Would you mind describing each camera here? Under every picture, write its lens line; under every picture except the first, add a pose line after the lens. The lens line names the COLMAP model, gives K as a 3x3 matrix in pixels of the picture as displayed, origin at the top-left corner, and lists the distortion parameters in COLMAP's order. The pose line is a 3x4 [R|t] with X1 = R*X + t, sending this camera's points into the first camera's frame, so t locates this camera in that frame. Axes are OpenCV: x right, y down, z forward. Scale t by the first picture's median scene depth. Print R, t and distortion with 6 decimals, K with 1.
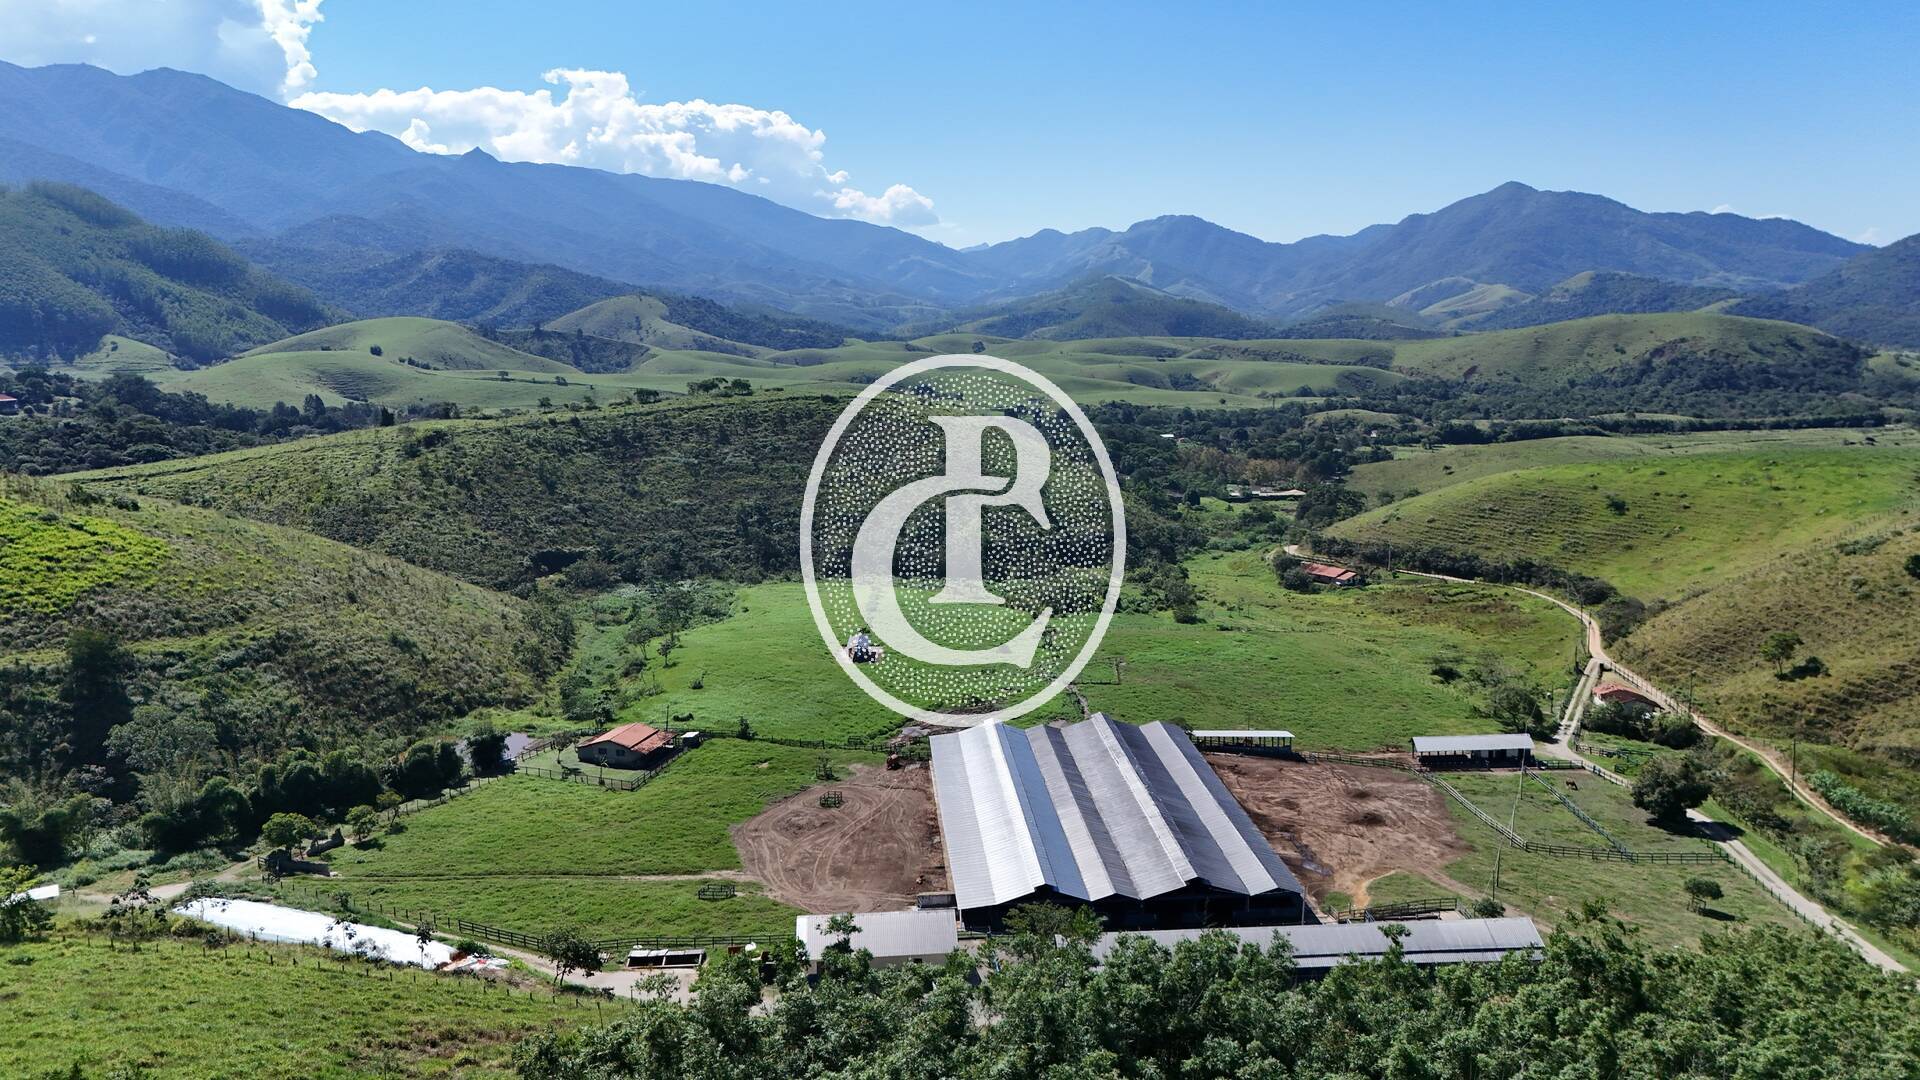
lens RADIAL K [[1416.9, 0, 958.3], [0, 1416.9, 537.8], [0, 0, 1]] dist [0.065092, -0.059614]
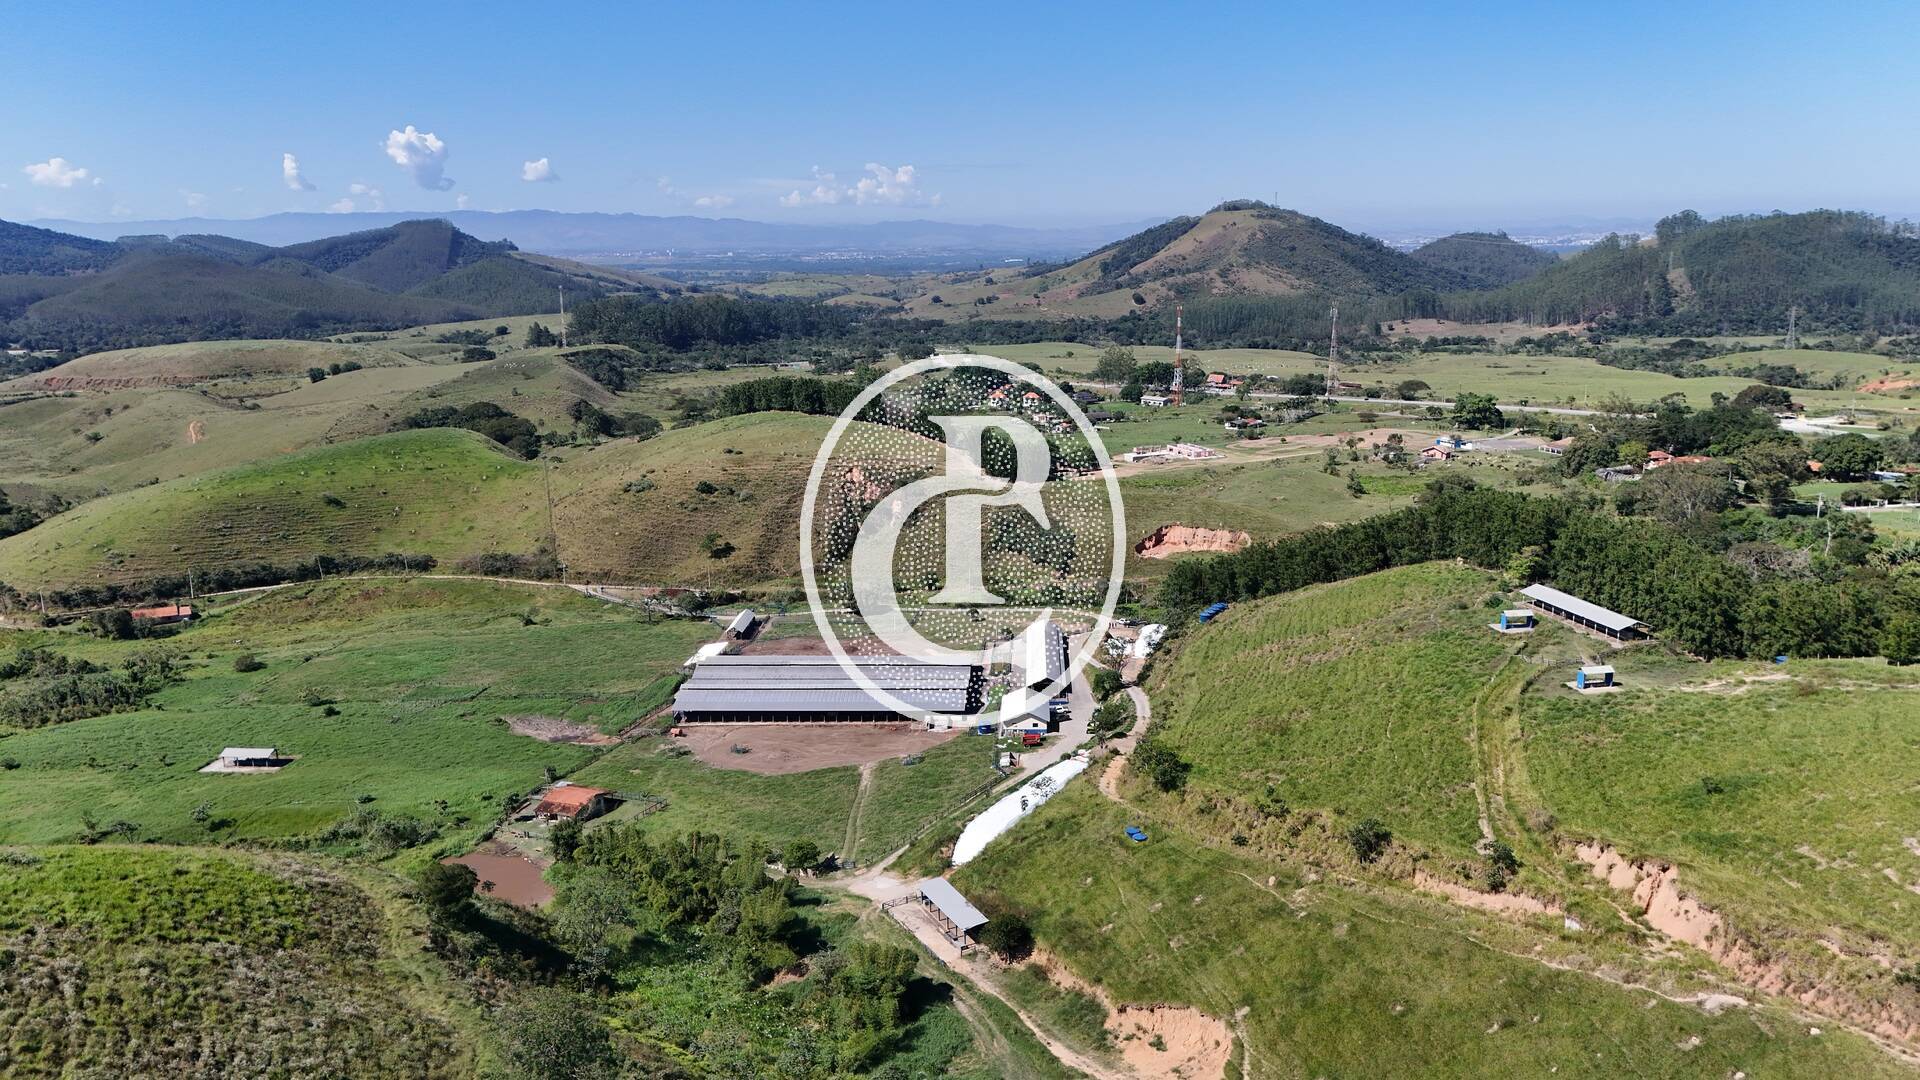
lens RADIAL K [[1416.9, 0, 954.5], [0, 1416.9, 533.1], [0, 0, 1]] dist [0.065092, -0.059614]
pose [[0.120511, -0.194572, 0.973457, -0.181602], [0.169218, 0.970278, 0.172988, -0.030954], [-0.978183, 0.143880, 0.149854, 0.067555]]
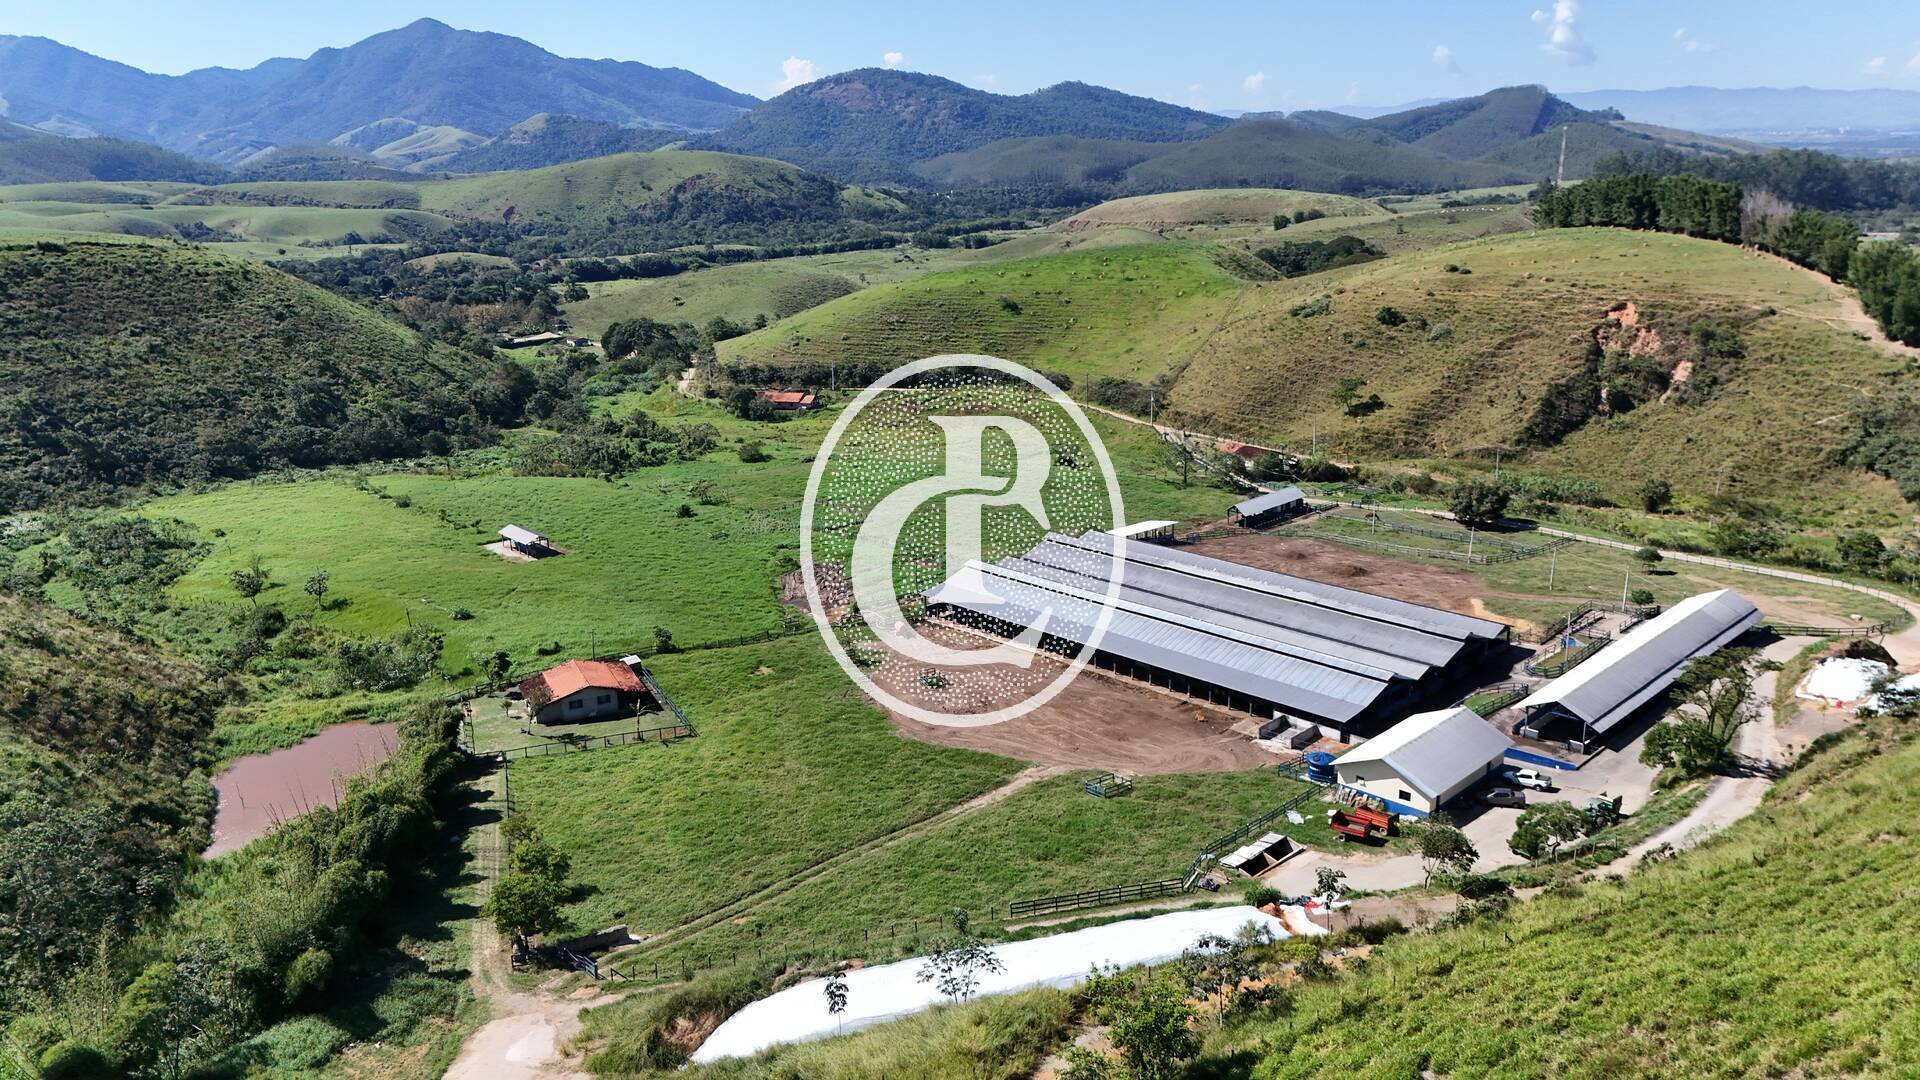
lens RADIAL K [[1416.9, 0, 965.9], [0, 1416.9, 529.4], [0, 0, 1]] dist [0.065092, -0.059614]
pose [[0.752858, -0.176101, 0.634187, -0.074270], [0.113673, 0.983852, 0.138251, -0.002003], [-0.648292, -0.031994, 0.760719, 0.044582]]
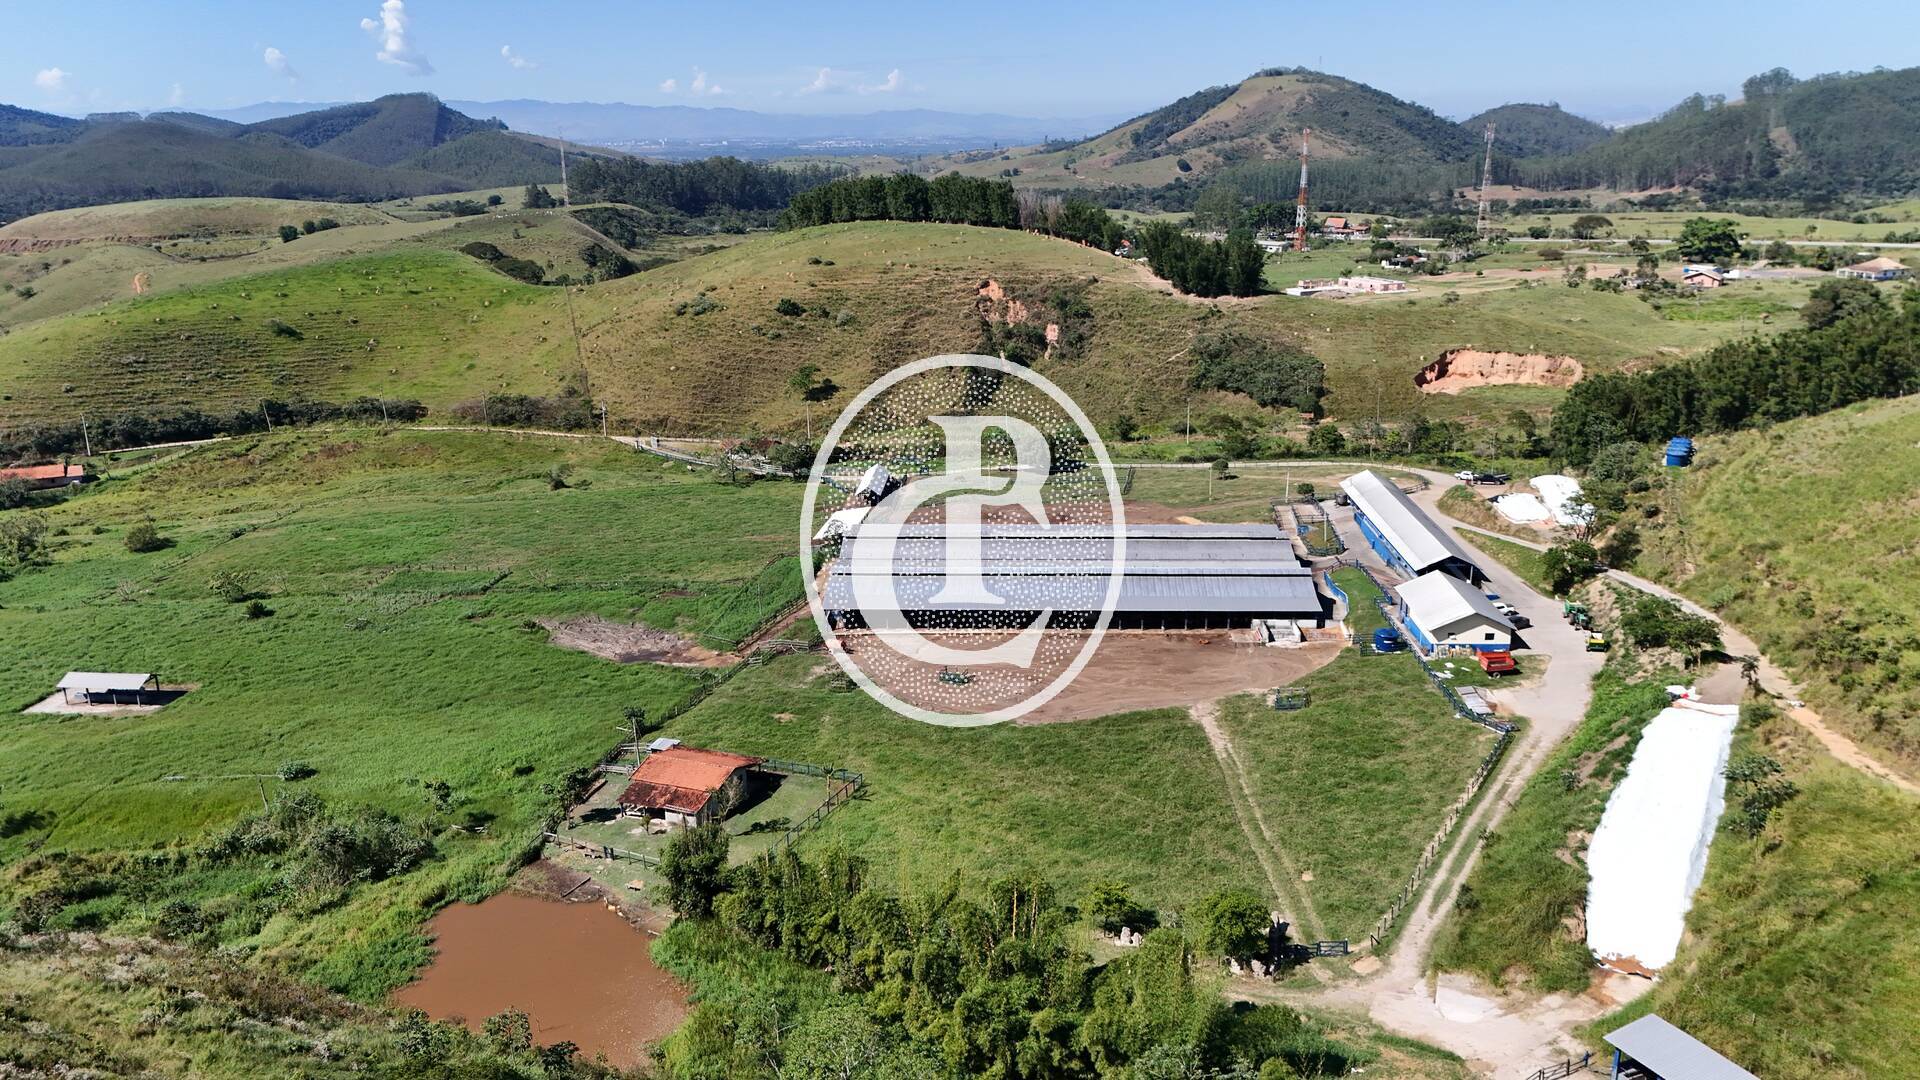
lens RADIAL K [[1416.9, 0, 951.9], [0, 1416.9, 532.3], [0, 0, 1]] dist [0.065092, -0.059614]
pose [[0.119631, -0.262016, 0.957620, -0.109341], [0.170547, 0.955633, 0.240166, -0.012247], [-0.978060, 0.134588, 0.159009, 0.108472]]
